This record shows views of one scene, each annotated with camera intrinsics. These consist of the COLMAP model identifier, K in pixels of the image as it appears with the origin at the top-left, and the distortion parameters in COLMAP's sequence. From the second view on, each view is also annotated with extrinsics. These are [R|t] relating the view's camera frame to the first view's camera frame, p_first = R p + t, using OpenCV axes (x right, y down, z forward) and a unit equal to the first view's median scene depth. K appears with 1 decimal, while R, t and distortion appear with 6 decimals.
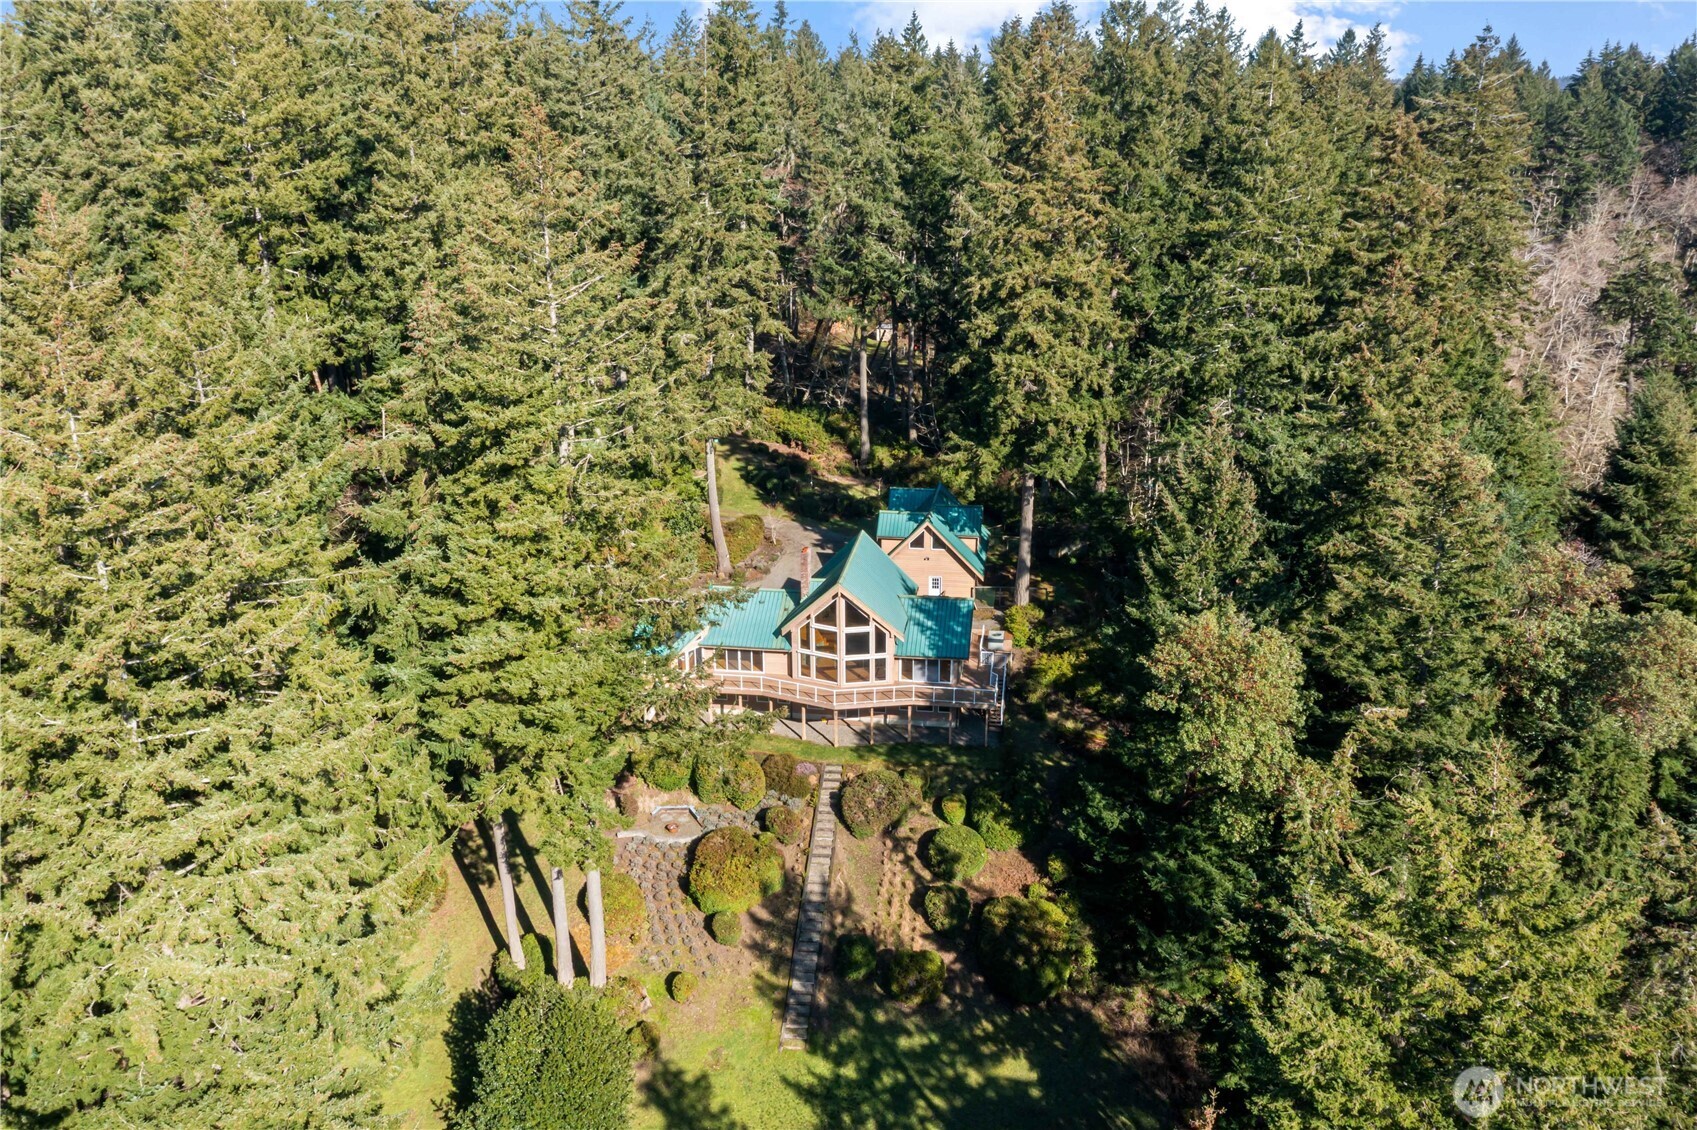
lens RADIAL K [[1345.6, 0, 852.5], [0, 1345.6, 561.8], [0, 0, 1]] dist [0.002624, -0.002384]
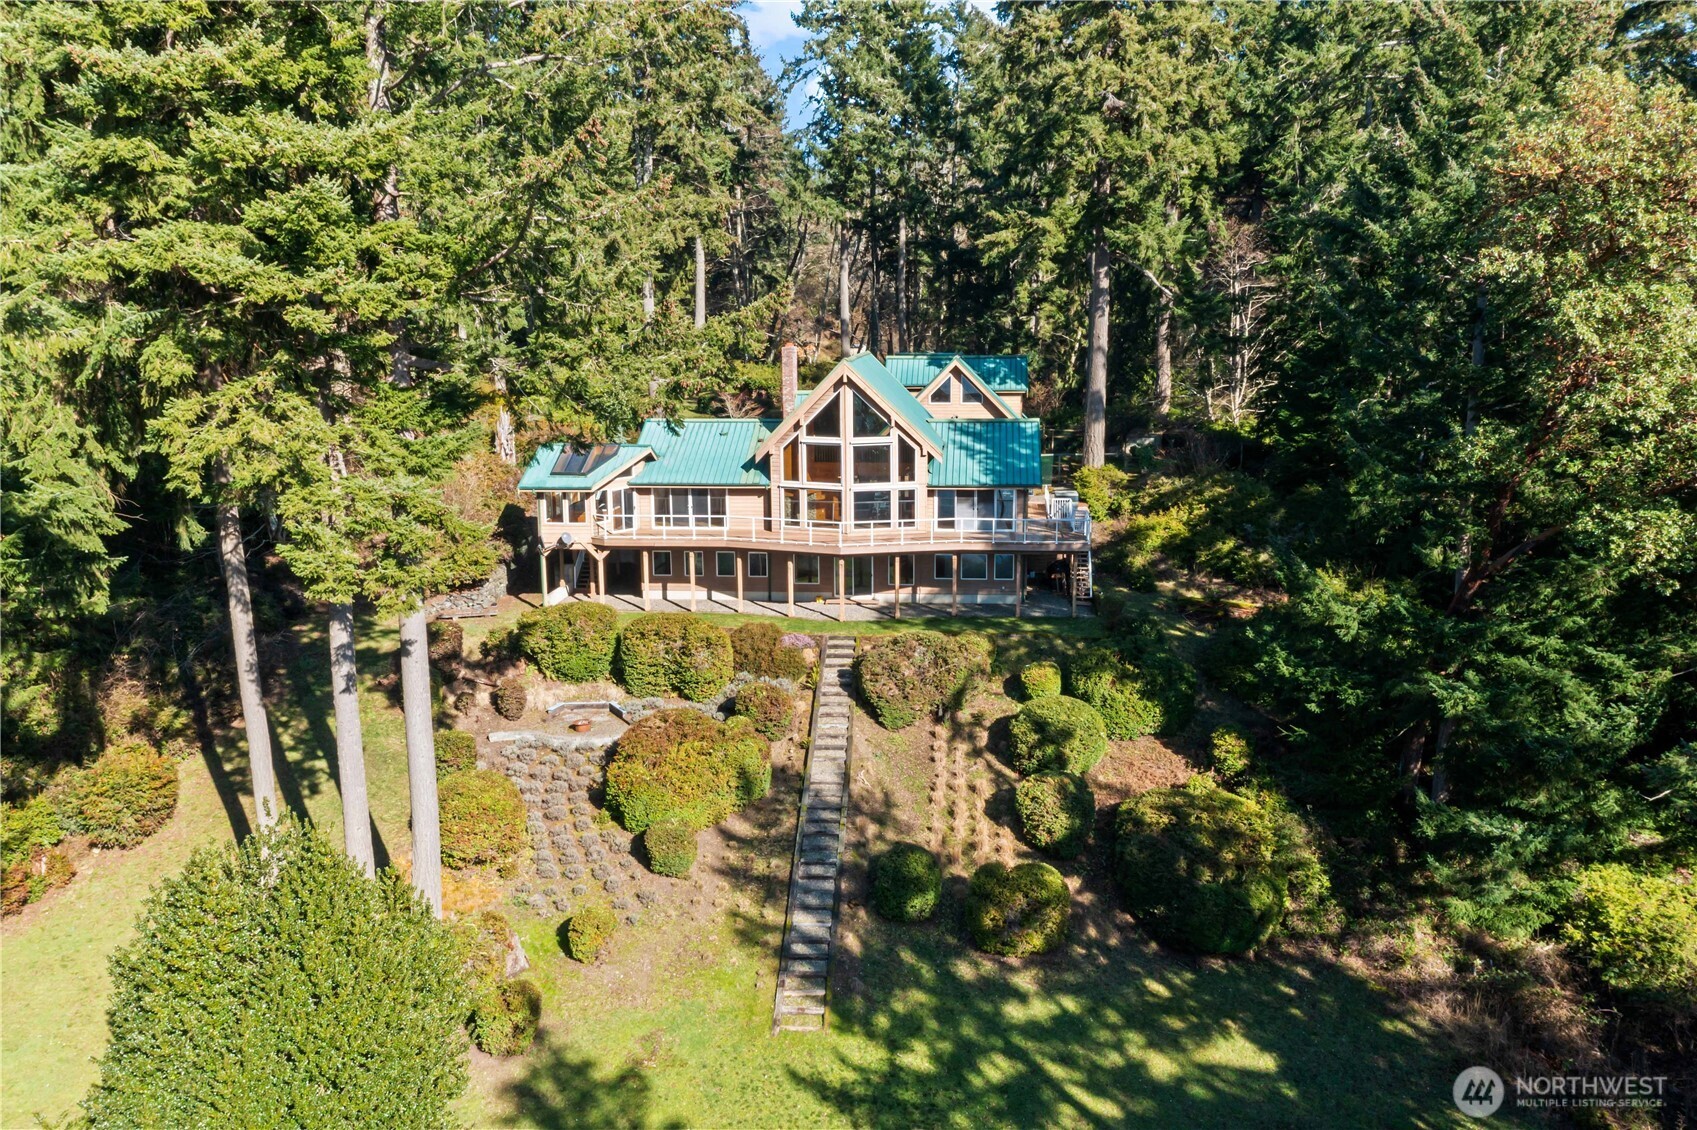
lens RADIAL K [[1376.3, 0, 841.8], [0, 1376.3, 551.1], [0, 0, 1]] dist [-0.003650, -0.003250]
pose [[0.999085, -0.010348, 0.041491, -0.040678], [0.016738, 0.987495, -0.156758, 0.214521], [-0.039350, 0.157309, 0.986765, 0.361087]]
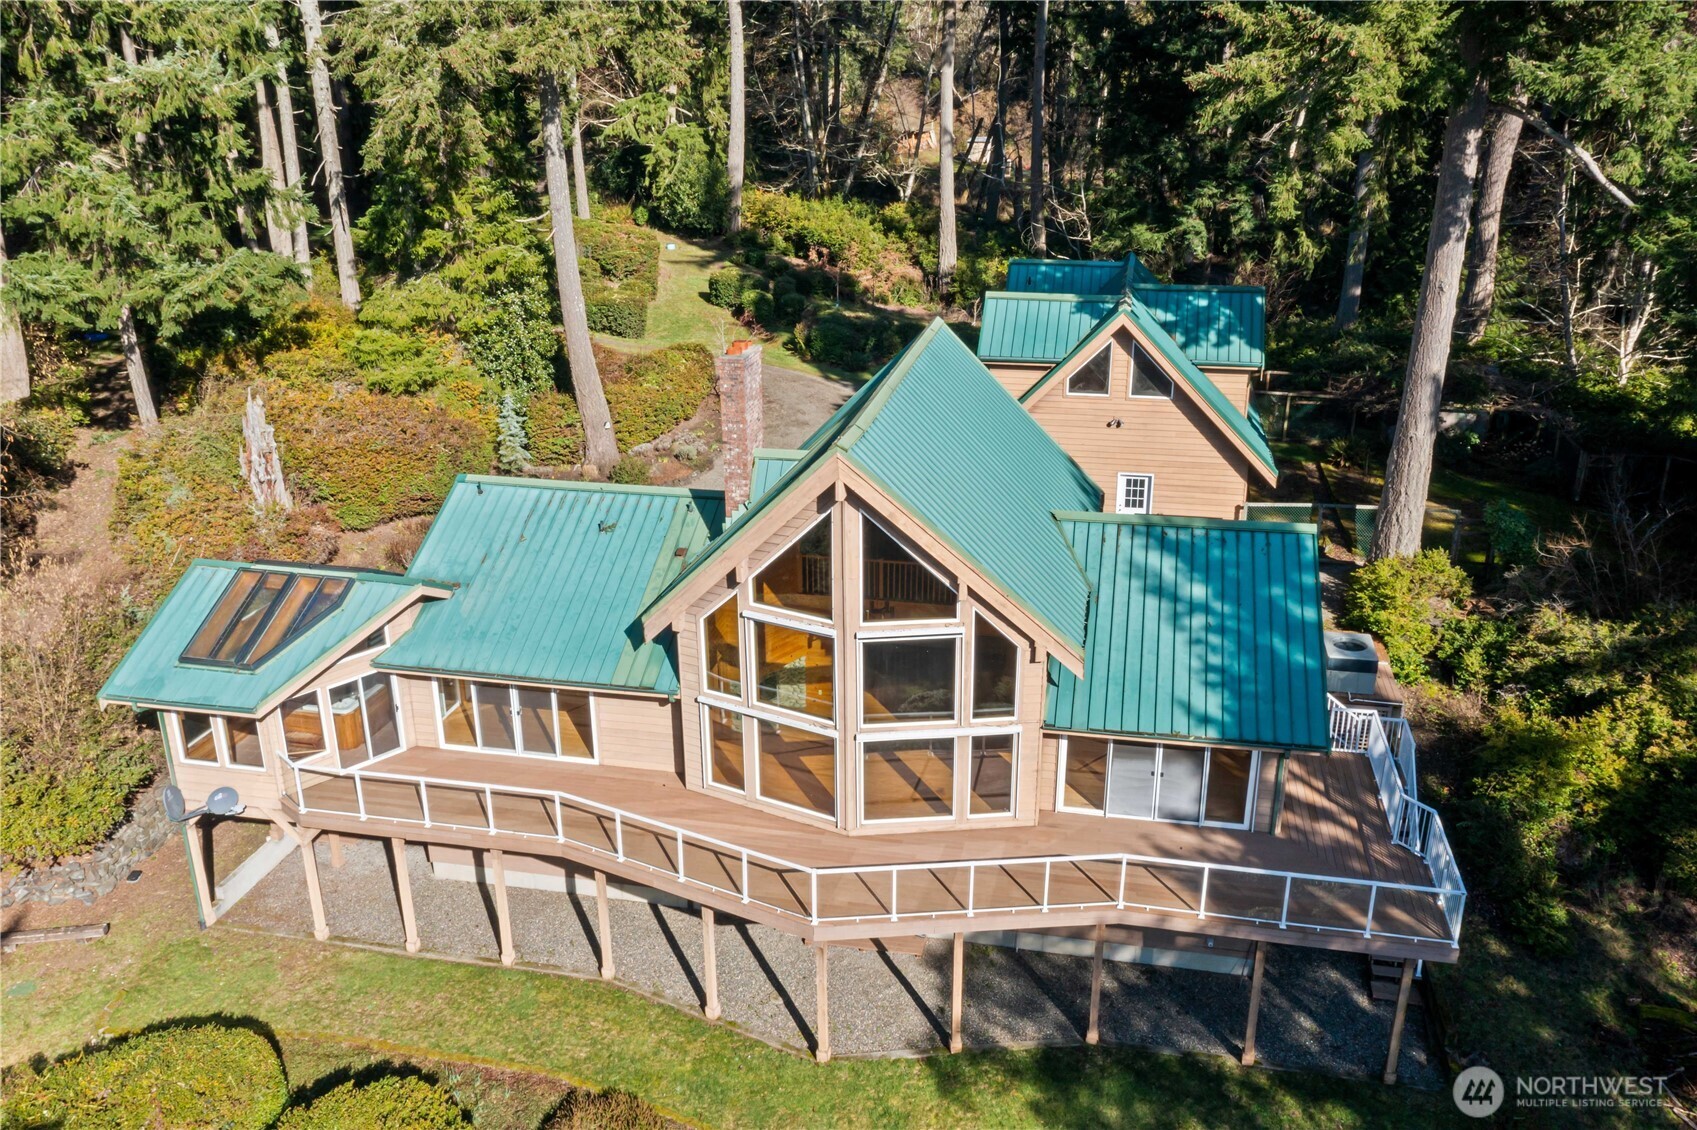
lens RADIAL K [[1345.6, 0, 852.5], [0, 1345.6, 561.8], [0, 0, 1]] dist [0.002624, -0.002384]
pose [[0.998231, 0.018084, -0.056643, 0.007323], [-0.016378, 0.999403, 0.030432, 0.030195], [0.057159, -0.029450, 0.997931, 0.758964]]
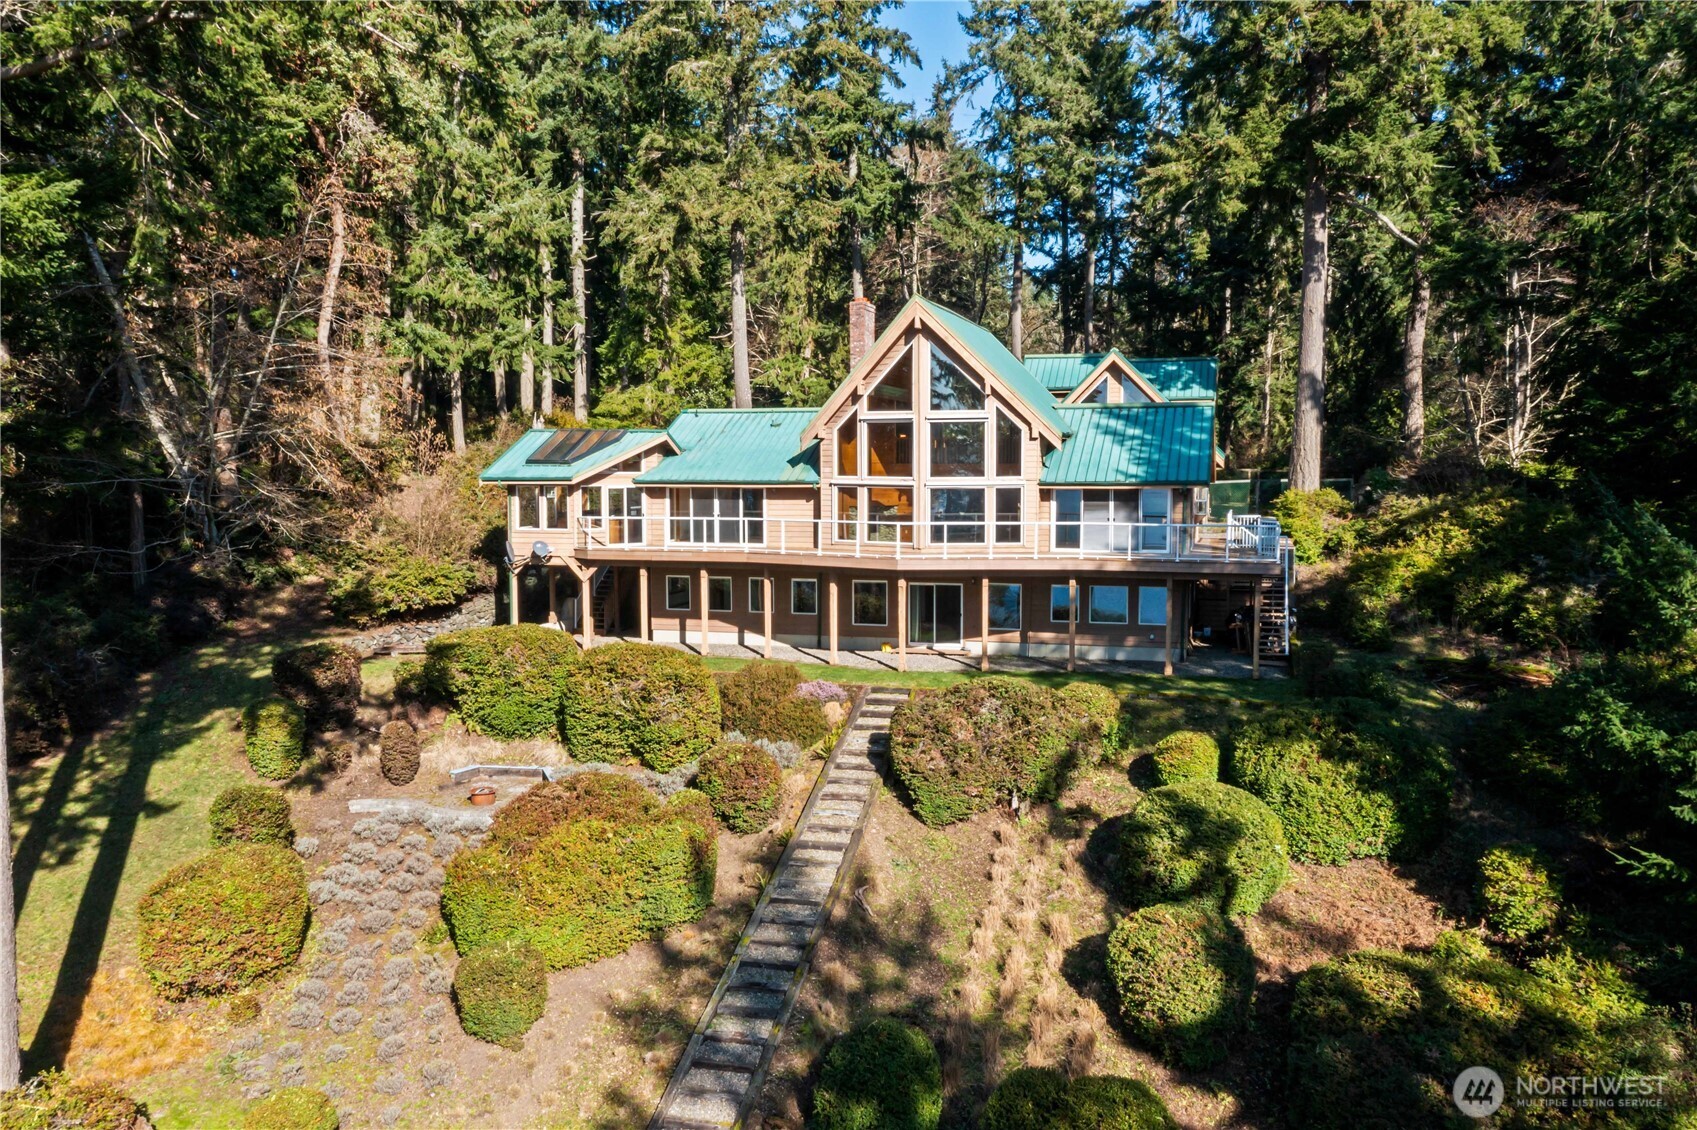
lens RADIAL K [[1333.9, 0, 848.5], [0, 1333.9, 565.0], [0, 0, 1]] dist [-0.001827, -0.000823]
pose [[0.990042, 0.012105, -0.140251, 0.031984], [-0.047214, 0.967143, -0.249812, 0.220947], [0.132619, 0.253946, 0.958083, 0.594173]]
